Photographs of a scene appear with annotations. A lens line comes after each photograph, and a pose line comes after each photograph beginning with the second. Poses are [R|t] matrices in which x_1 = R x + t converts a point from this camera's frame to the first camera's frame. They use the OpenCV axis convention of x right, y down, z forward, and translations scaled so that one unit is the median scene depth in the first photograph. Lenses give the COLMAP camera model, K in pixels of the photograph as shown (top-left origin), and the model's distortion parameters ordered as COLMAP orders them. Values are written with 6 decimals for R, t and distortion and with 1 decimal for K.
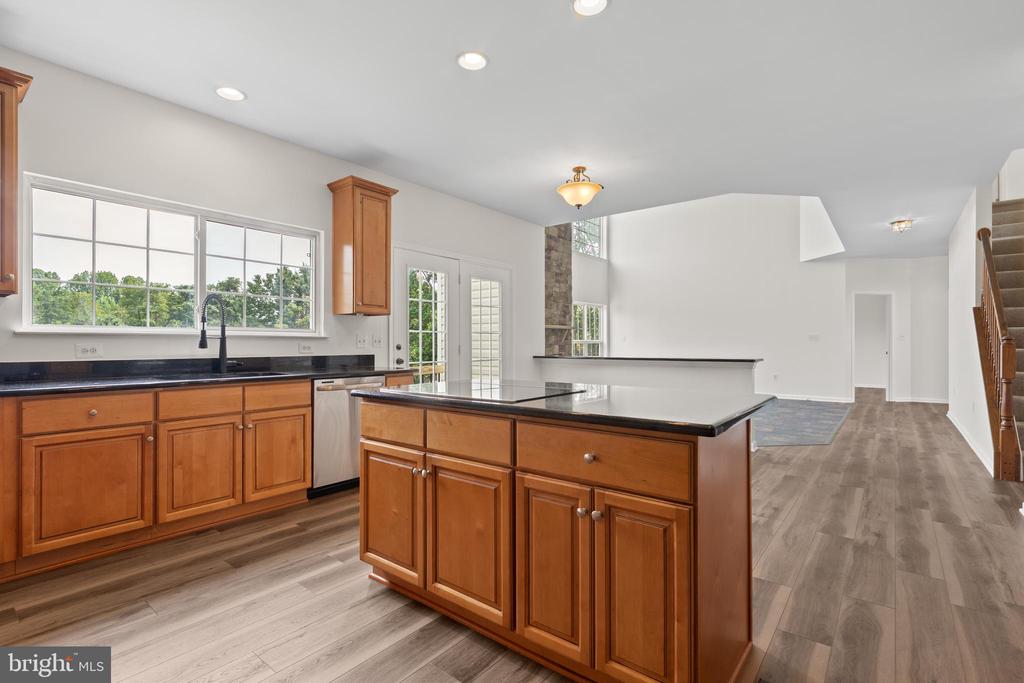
lens RADIAL K [[481.1, 0, 508.3], [0, 481.1, 341.9], [0, 0, 1]] dist [-0.000832, -0.000076]
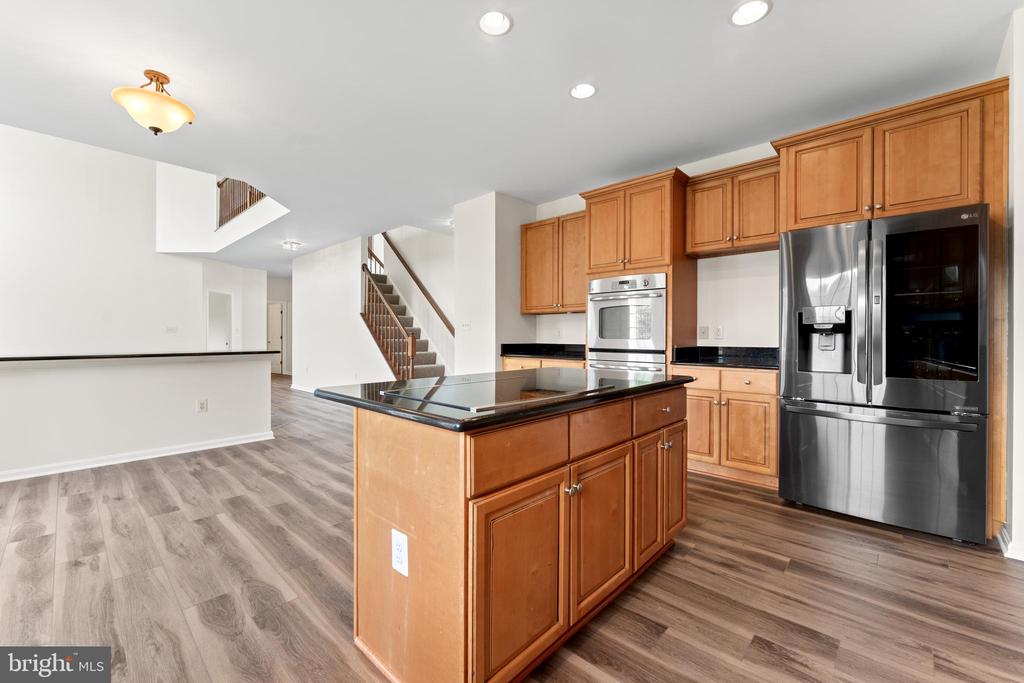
lens RADIAL K [[416.7, 0, 510.1], [0, 416.7, 338.0], [0, 0, 1]] dist [-0.002965, -0.000546]
pose [[0.079197, -0.000706, 0.996859, -0.821974], [-0.008460, 0.999963, 0.001380, 0.007284], [-0.996823, -0.008543, 0.079188, 0.952693]]
